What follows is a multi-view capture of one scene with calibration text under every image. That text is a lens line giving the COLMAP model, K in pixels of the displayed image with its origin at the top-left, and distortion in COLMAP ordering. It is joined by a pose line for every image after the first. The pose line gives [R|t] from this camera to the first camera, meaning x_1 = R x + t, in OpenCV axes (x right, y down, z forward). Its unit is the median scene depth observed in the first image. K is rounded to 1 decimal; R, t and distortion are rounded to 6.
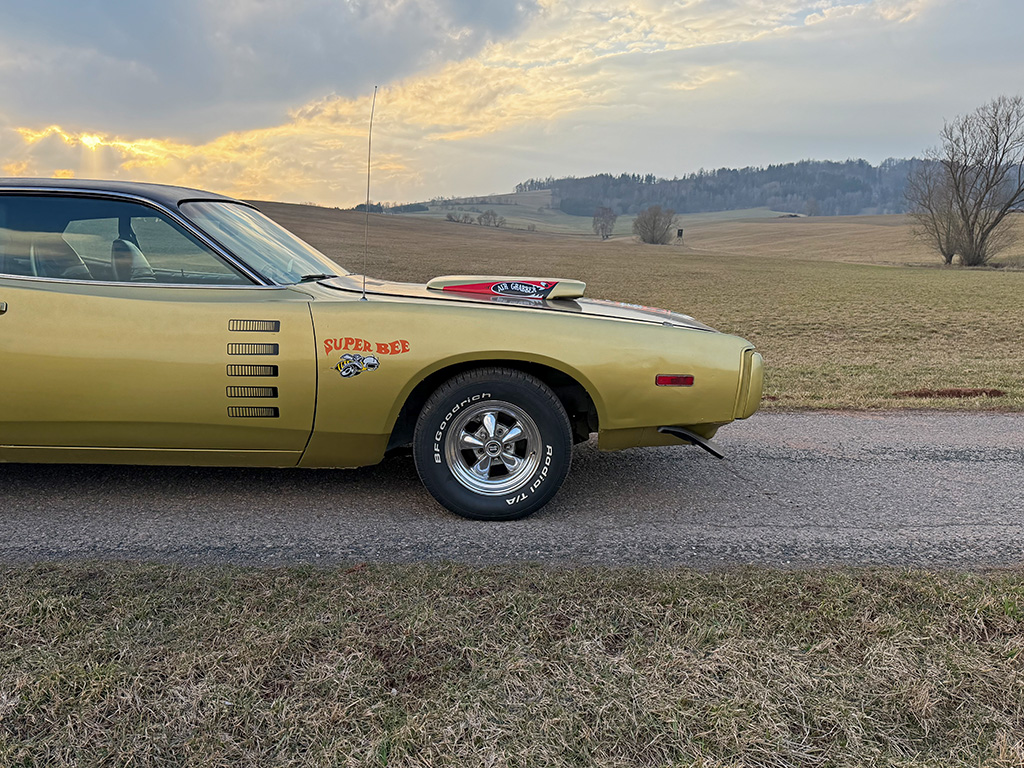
lens RADIAL K [[848.6, 0, 512.0], [0, 848.6, 384.0], [0, 0, 1]] dist [0.125120, -0.233315]
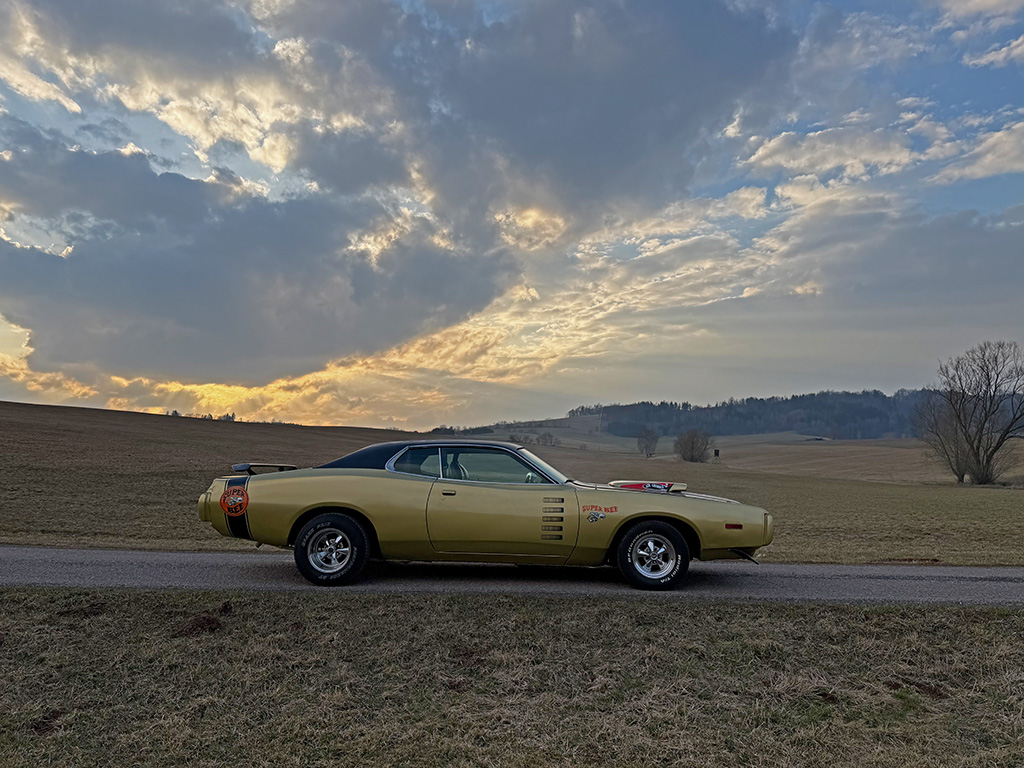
lens RADIAL K [[773.2, 0, 512.0], [0, 773.2, 384.0], [0, 0, 1]] dist [0.133161, -0.208053]
pose [[0.998005, -0.005199, -0.062914, -0.015523], [-0.011278, 0.965886, -0.258723, 0.010211], [0.062113, 0.258916, 0.963901, -0.066972]]
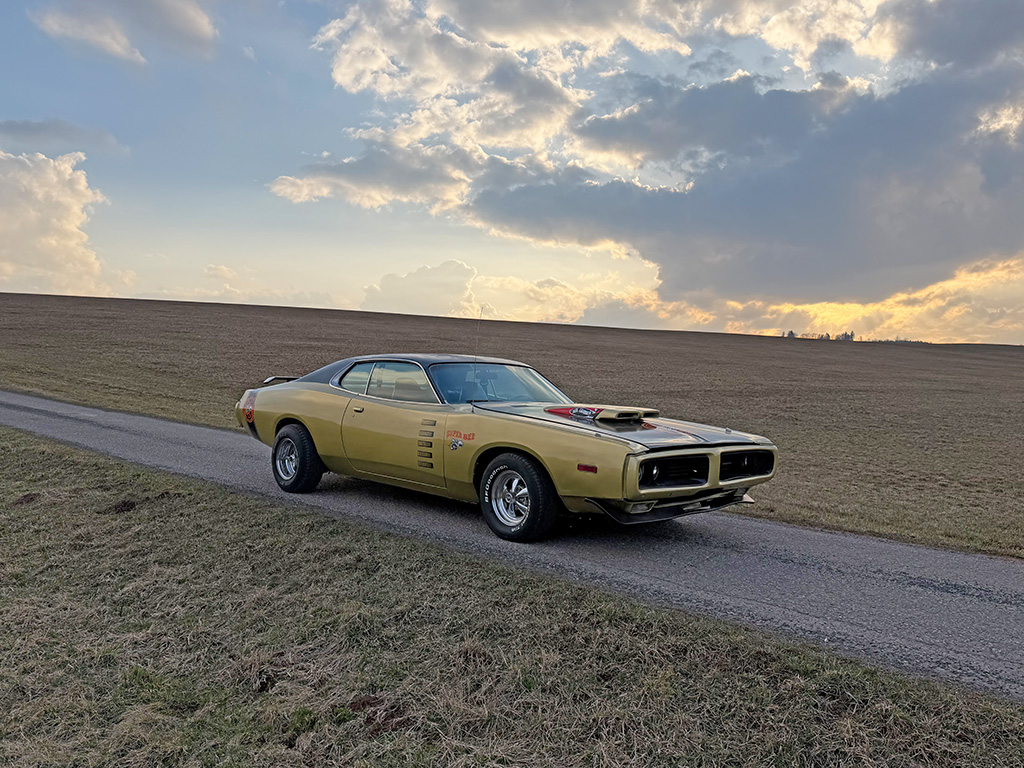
lens RADIAL K [[808.6, 0, 512.0], [0, 808.6, 384.0], [0, 0, 1]] dist [-0.000345, -0.073319]
pose [[0.655323, 0.009350, -0.755291, 0.073553], [-0.131701, 0.986021, -0.102063, 0.000739], [0.743779, 0.166357, 0.647394, -0.007758]]
